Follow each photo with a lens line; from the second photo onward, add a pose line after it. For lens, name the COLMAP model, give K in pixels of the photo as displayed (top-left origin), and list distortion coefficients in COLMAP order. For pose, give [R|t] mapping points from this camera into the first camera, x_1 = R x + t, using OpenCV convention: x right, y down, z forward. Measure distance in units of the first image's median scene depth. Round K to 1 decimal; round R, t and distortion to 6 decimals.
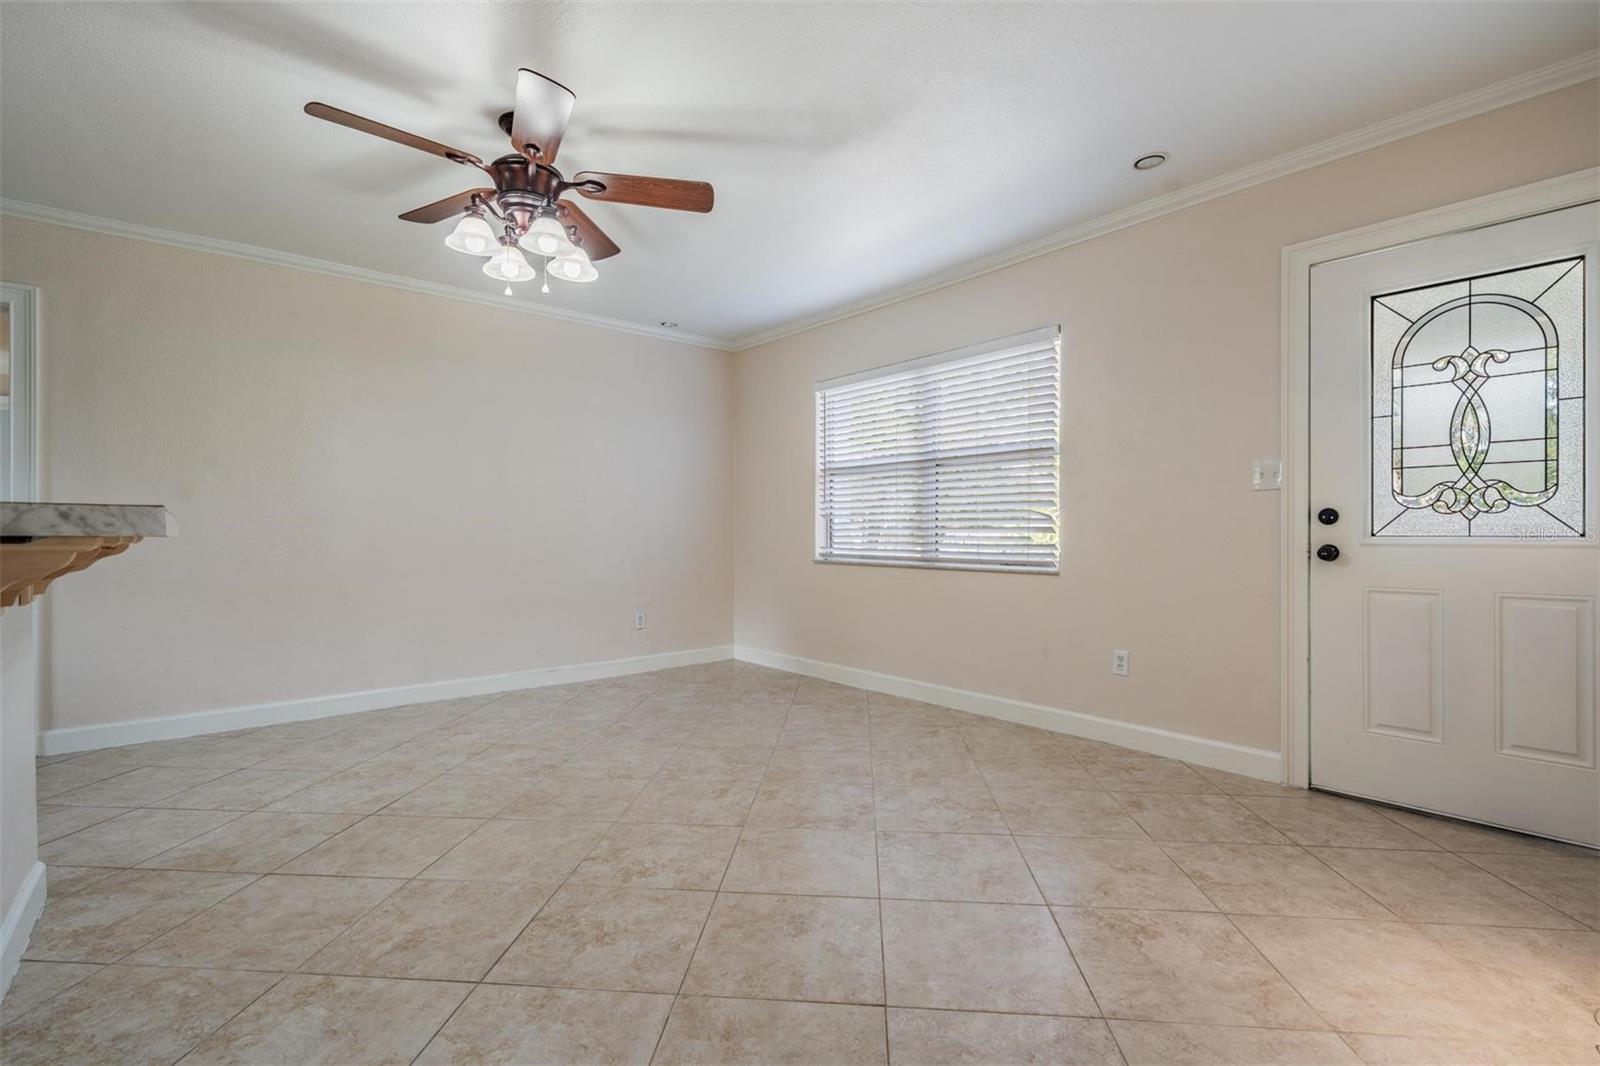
lens RADIAL K [[726.7, 0, 787.9], [0, 726.7, 534.2], [0, 0, 1]] dist [0.004692, 0.000617]
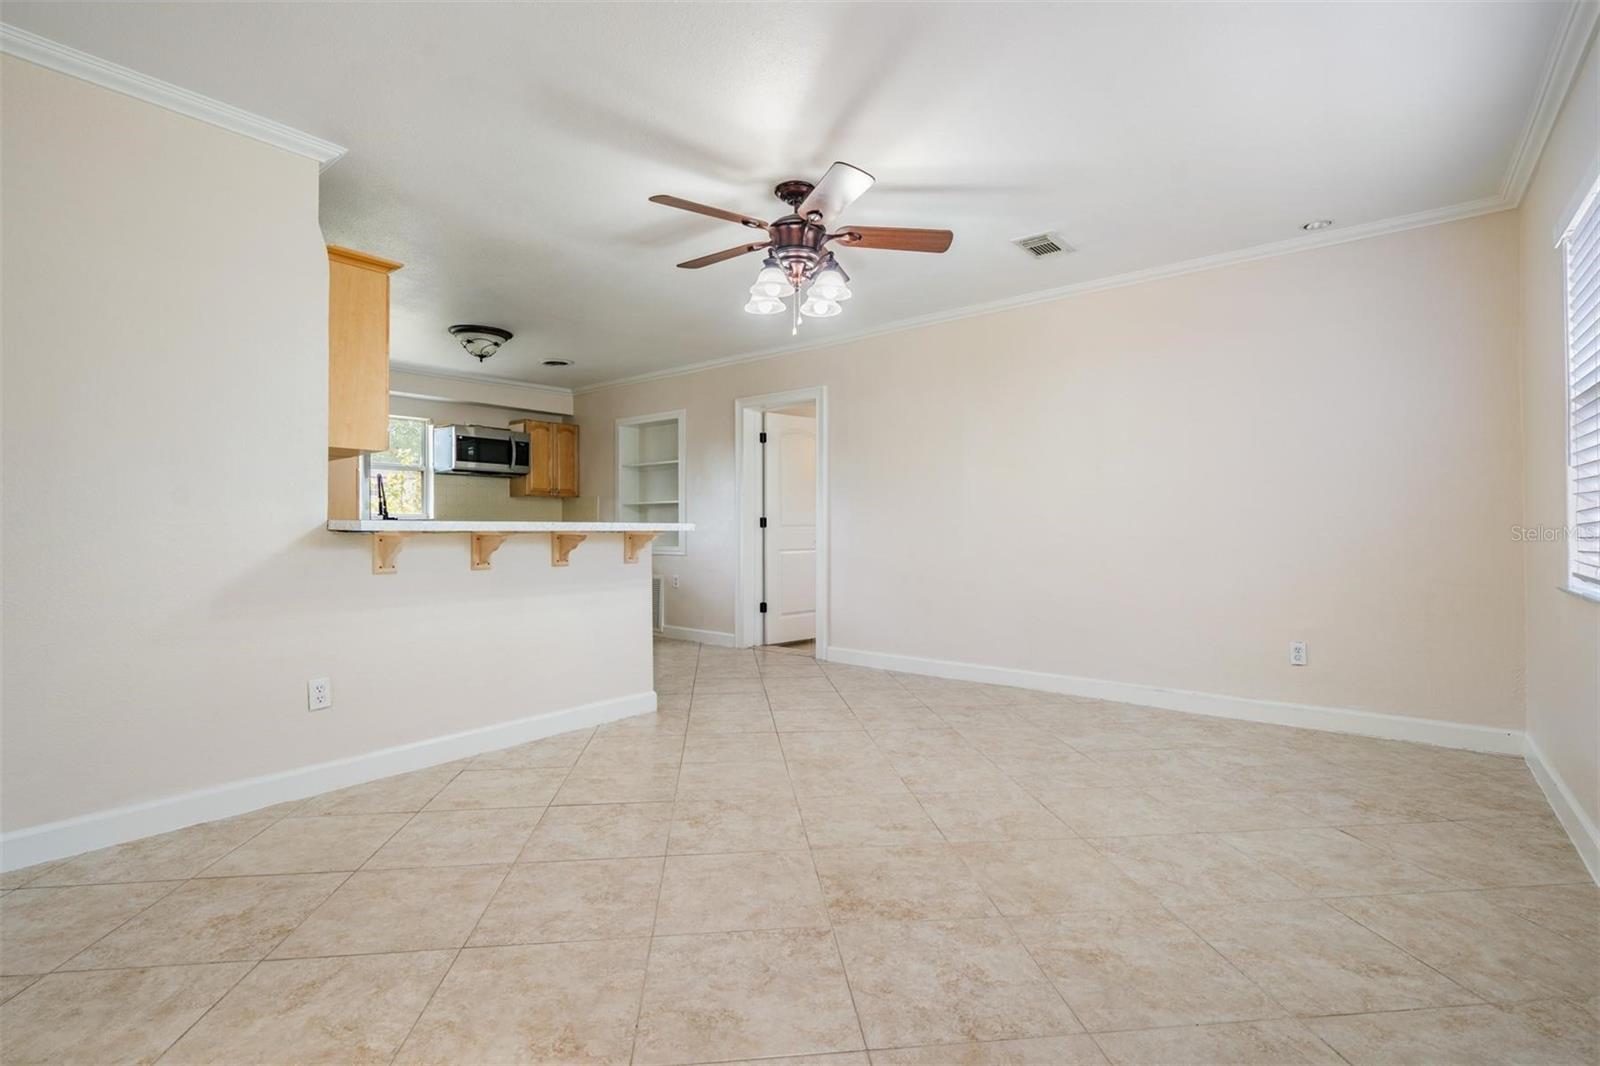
lens RADIAL K [[726.7, 0, 800.8], [0, 726.7, 533.1], [0, 0, 1]] dist [0.004692, 0.000617]
pose [[0.204039, 0.009877, -0.978913, 0.792311], [-0.003331, 0.999950, 0.009395, -0.009926], [0.978957, 0.001343, 0.204061, 0.750998]]
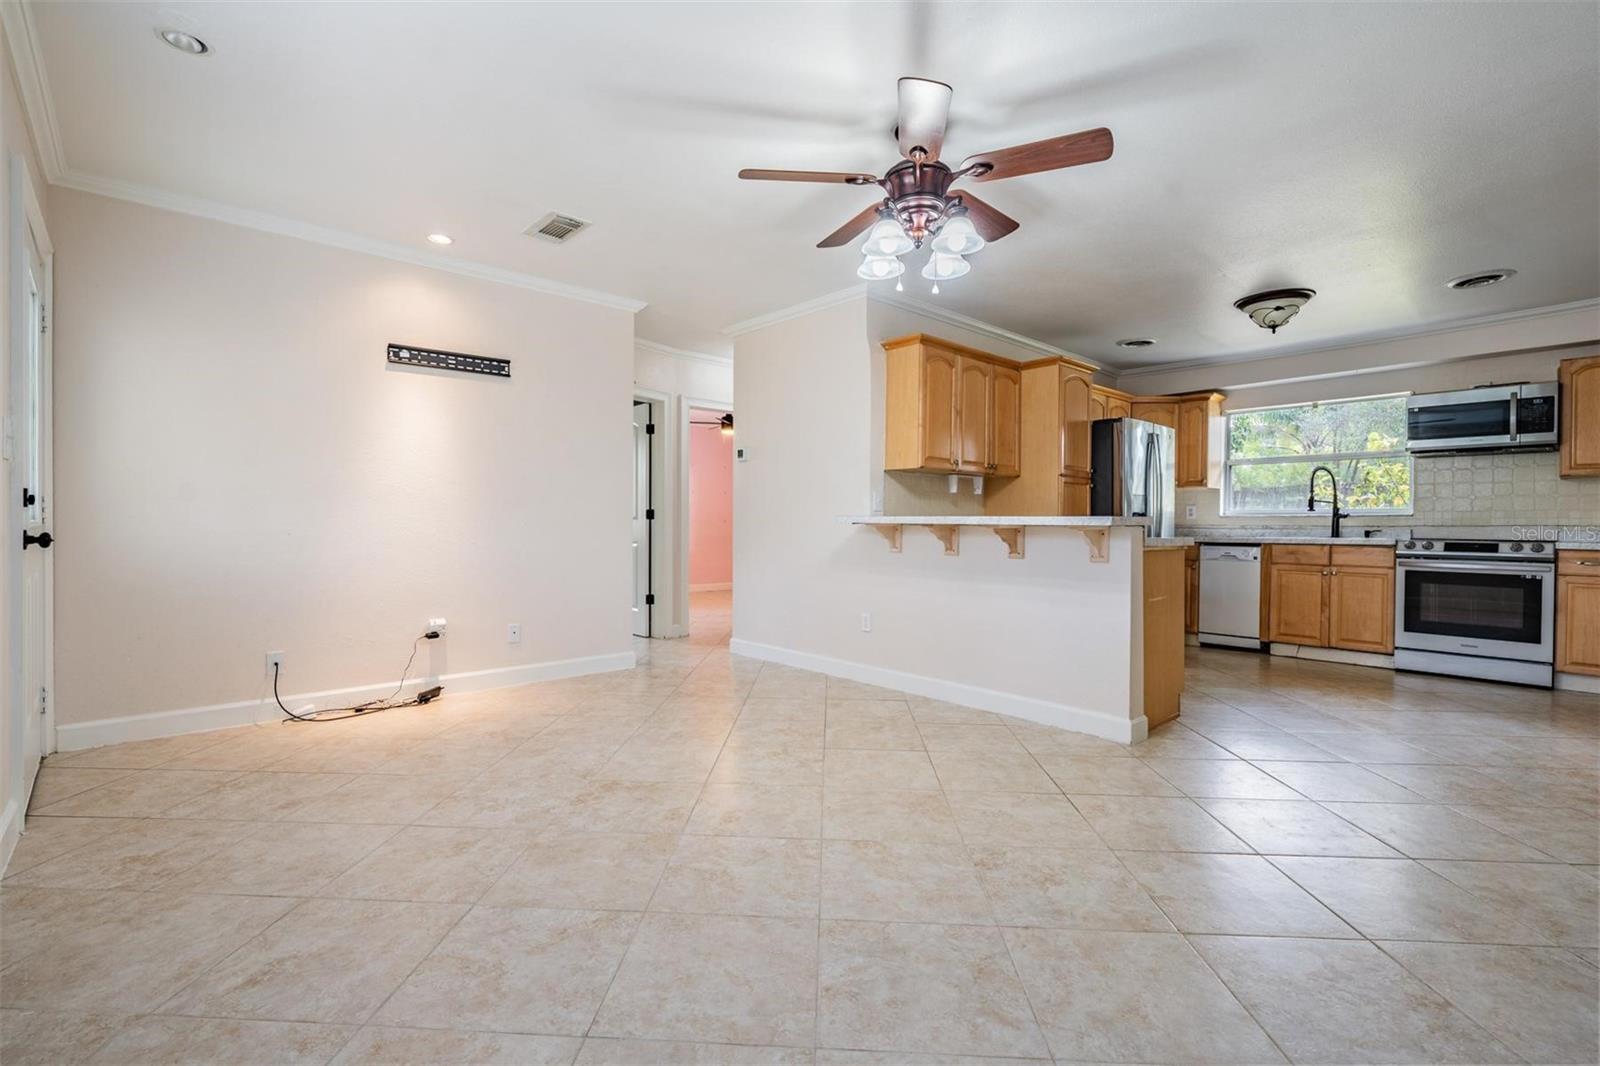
lens RADIAL K [[726.7, 0, 795.5], [0, 726.7, 530.9], [0, 0, 1]] dist [0.004692, 0.000617]
pose [[-0.998951, -0.005350, -0.045475, -0.137899], [-0.005970, 0.999891, 0.013522, -0.003063], [0.045398, 0.013779, -0.998874, 1.995856]]
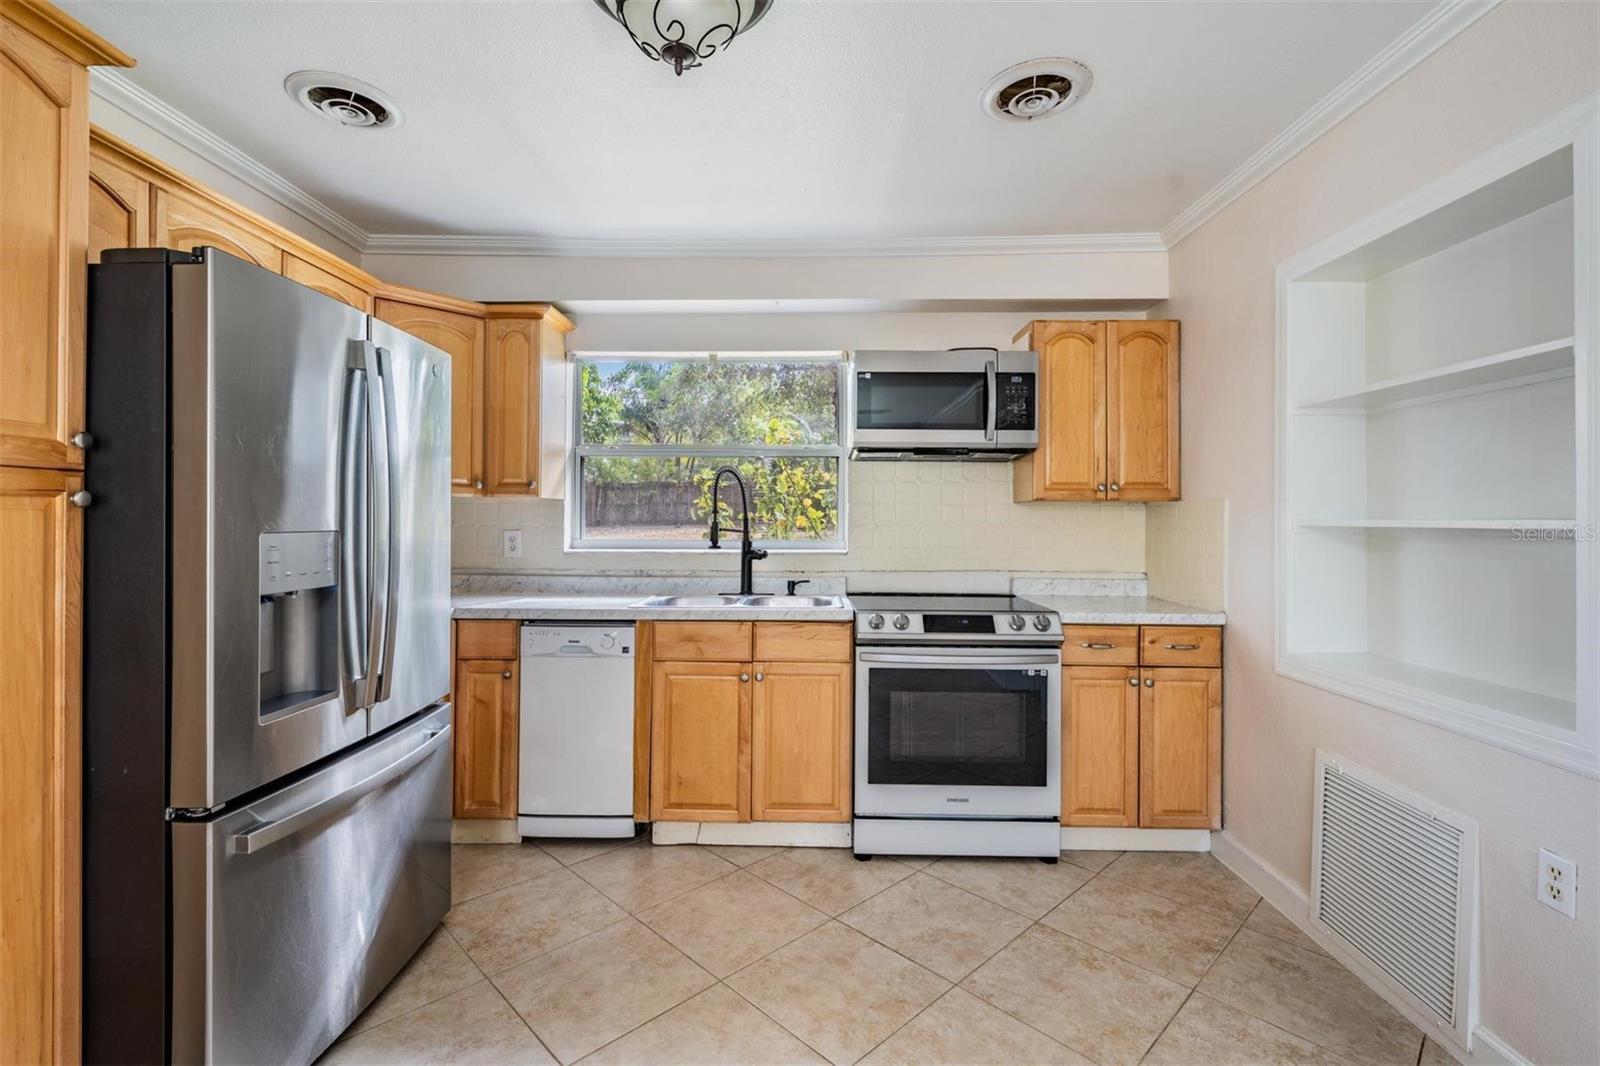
lens RADIAL K [[726.7, 0, 798.8], [0, 726.7, 512.4], [0, 0, 1]] dist [0.004692, 0.000617]
pose [[-0.652522, -0.007854, -0.757729, -0.970624], [-0.008171, 0.999961, -0.003329, -0.096967], [0.757726, 0.004019, -0.652561, 0.767225]]
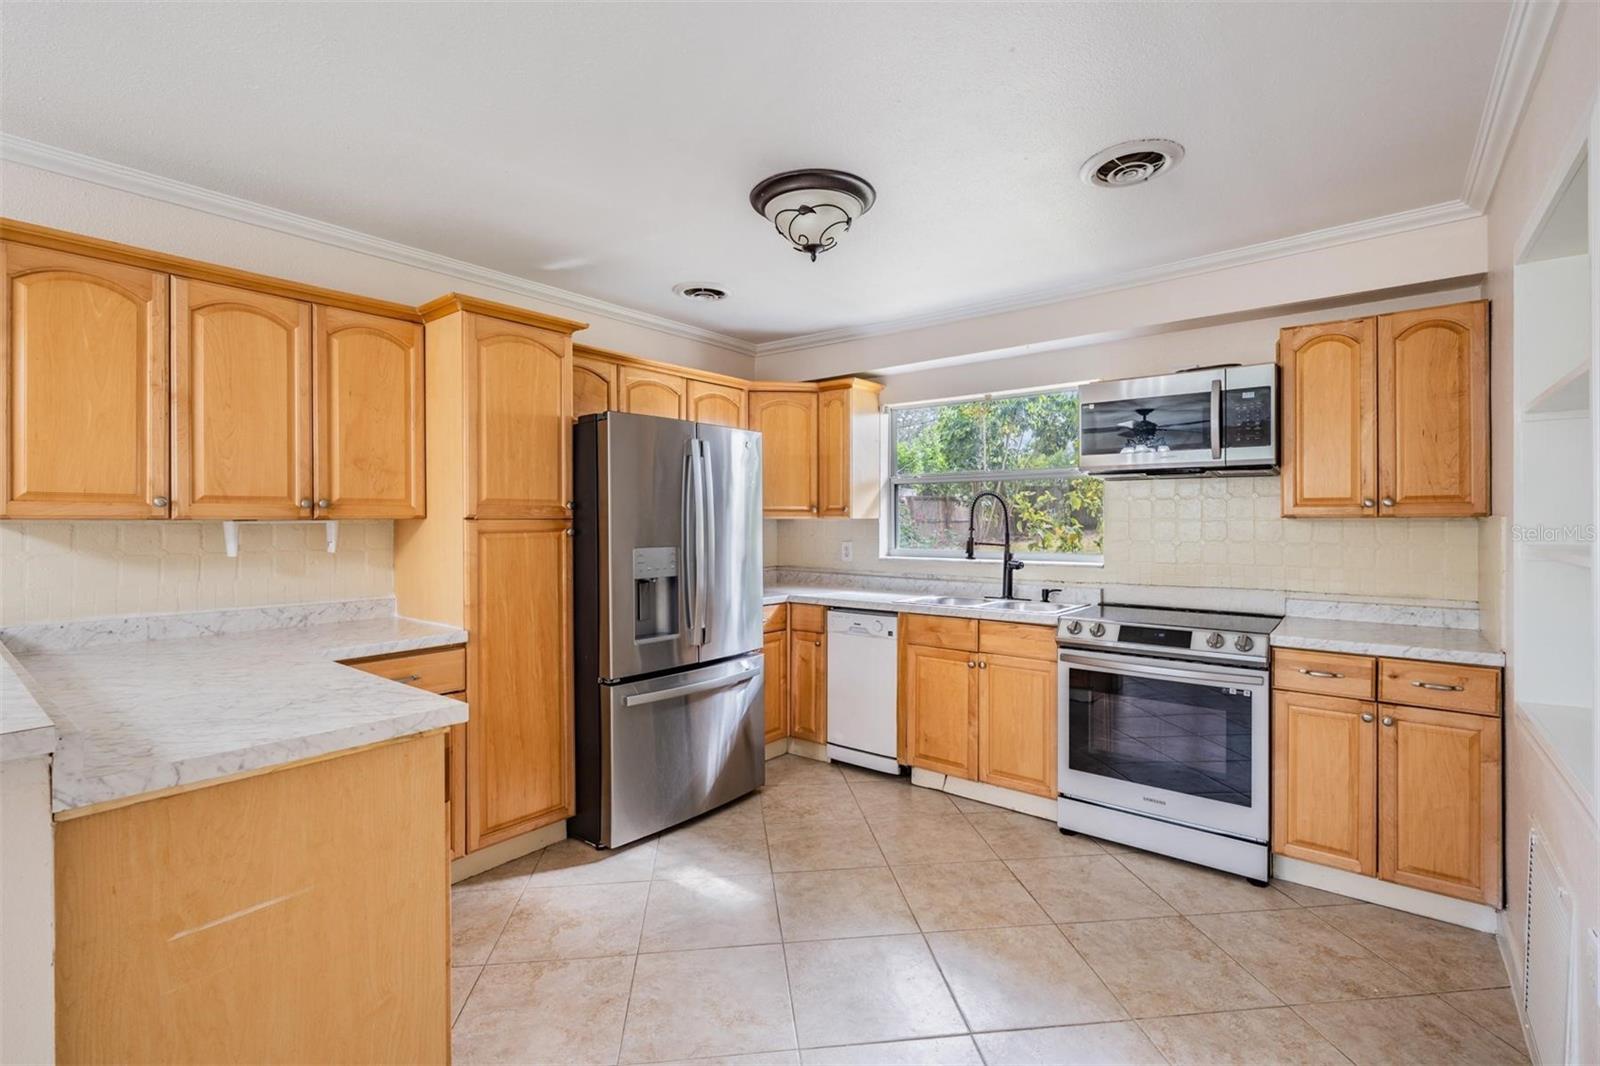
lens RADIAL K [[726.7, 0, 791.7], [0, 726.7, 520.0], [0, 0, 1]] dist [0.004692, 0.000617]
pose [[-0.979981, 0.004345, -0.199043, -1.140543], [0.003024, 0.999971, 0.006942, -0.129189], [0.199067, 0.006202, -0.979966, 1.224132]]
